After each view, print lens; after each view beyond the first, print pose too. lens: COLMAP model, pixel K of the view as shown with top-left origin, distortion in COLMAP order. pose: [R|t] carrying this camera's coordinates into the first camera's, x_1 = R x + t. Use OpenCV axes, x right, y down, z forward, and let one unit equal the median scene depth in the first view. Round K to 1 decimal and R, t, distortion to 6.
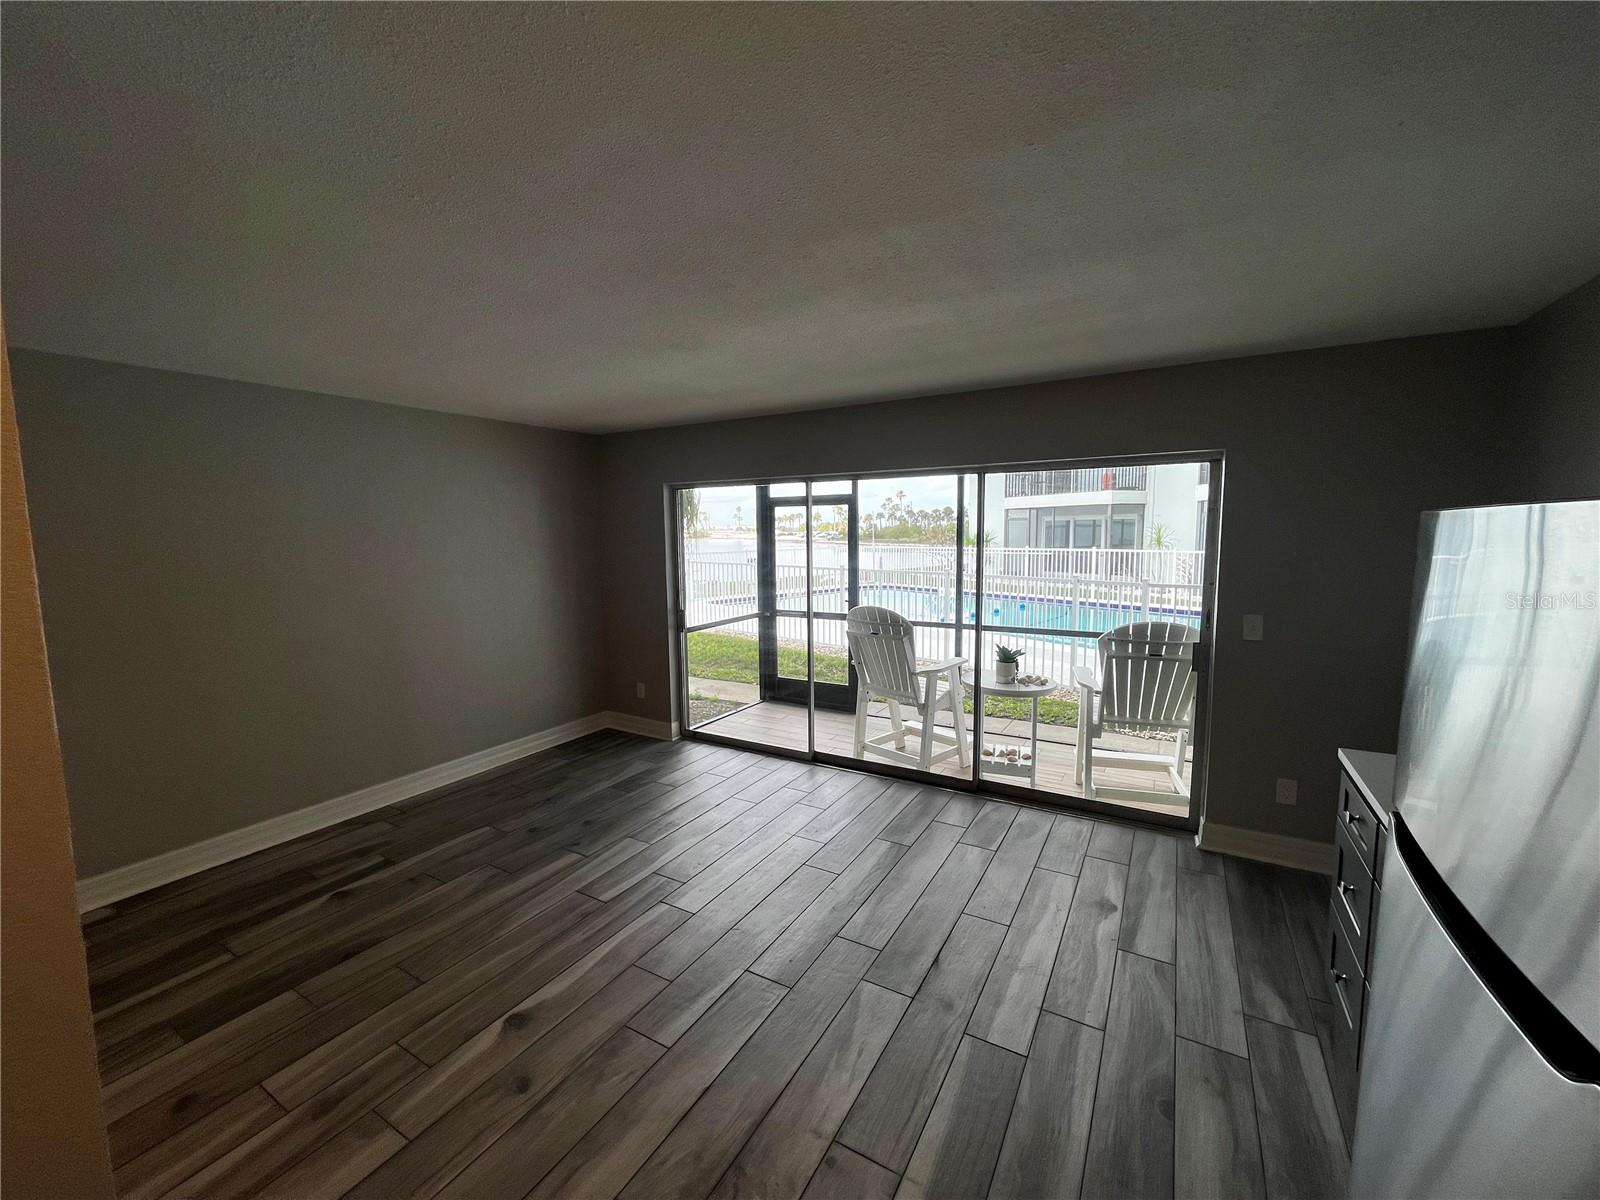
lens RADIAL K [[645.7, 0, 794.5], [0, 645.7, 601.9], [0, 0, 1]] dist [0.000026, -0.000028]
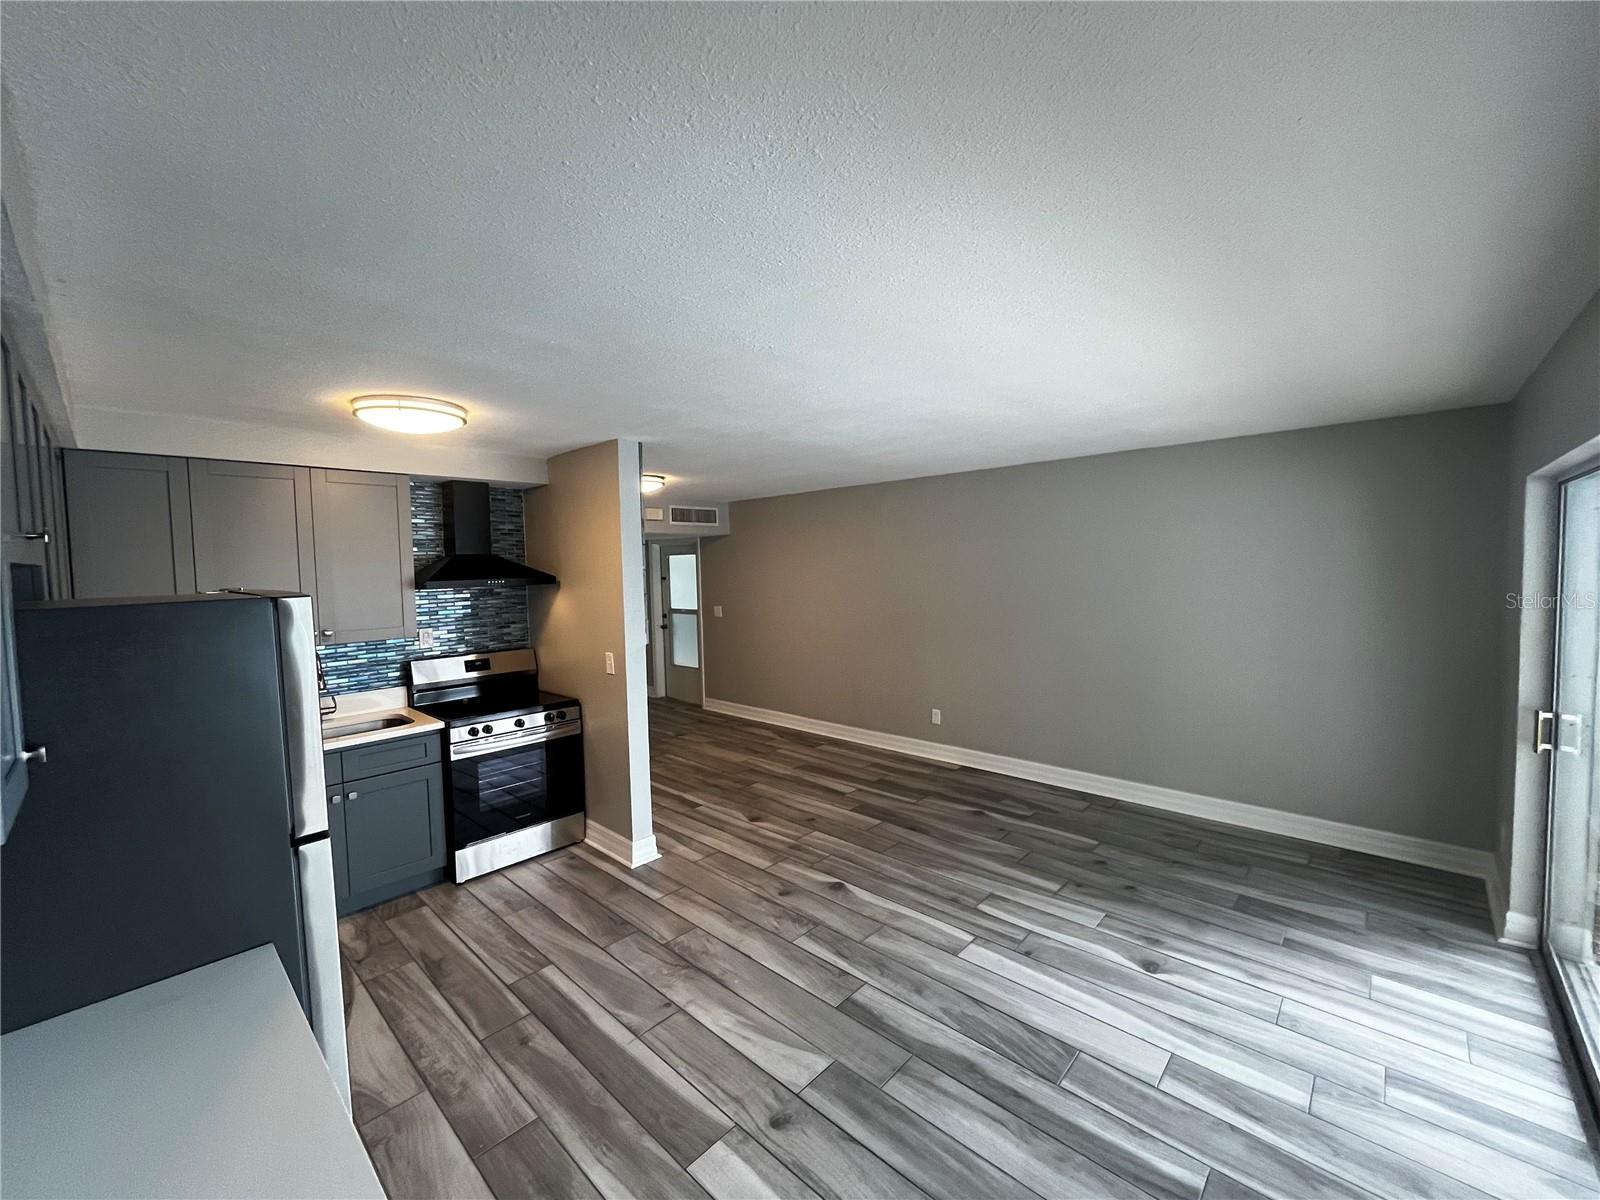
lens RADIAL K [[645.7, 0, 796.9], [0, 645.7, 597.5], [0, 0, 1]] dist [0.000026, -0.000028]
pose [[-0.213981, 0.069686, -0.974349, 0.748611], [-0.084836, 0.992358, 0.089605, -0.122945], [0.973147, 0.101834, -0.206434, 0.814287]]
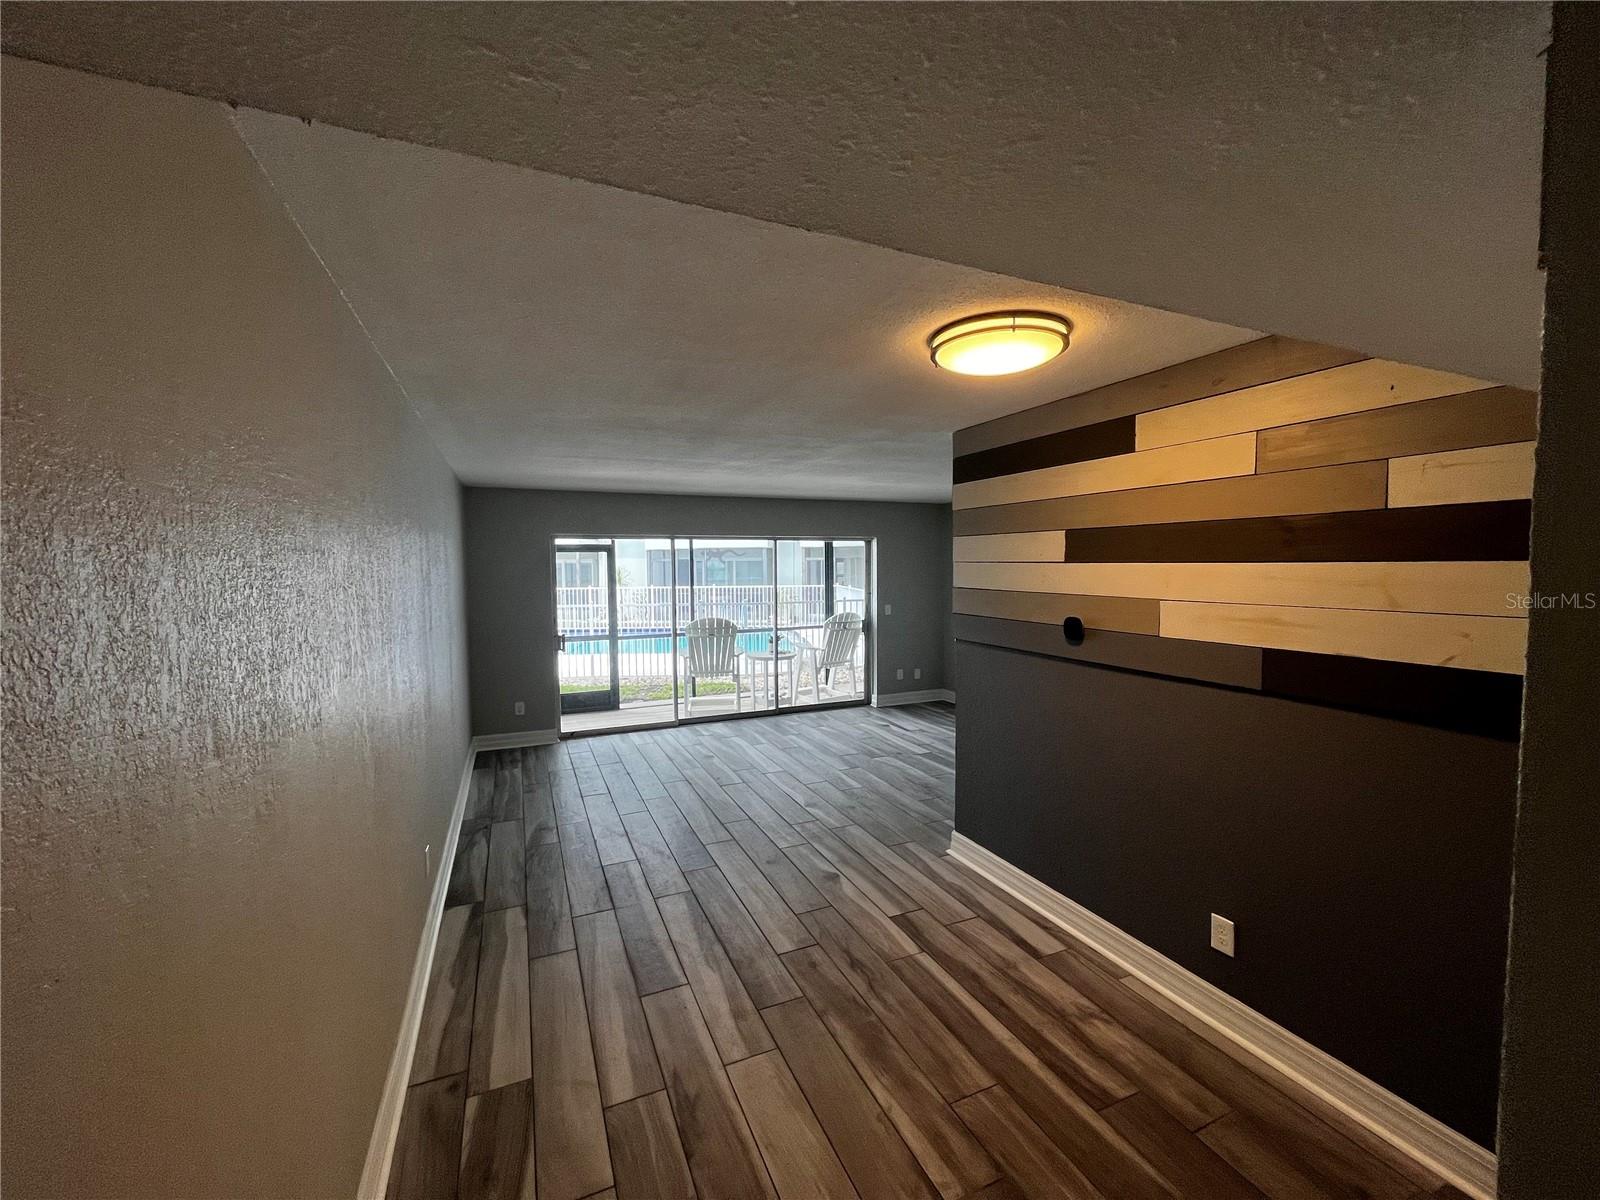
lens RADIAL K [[645.7, 0, 788.2], [0, 645.7, 599.0], [0, 0, 1]] dist [0.000026, -0.000028]
pose [[0.591788, -0.034766, 0.805344, -1.487990], [0.094548, 0.995167, -0.026517, 0.028019], [-0.800530, 0.091836, 0.592215, -0.160271]]
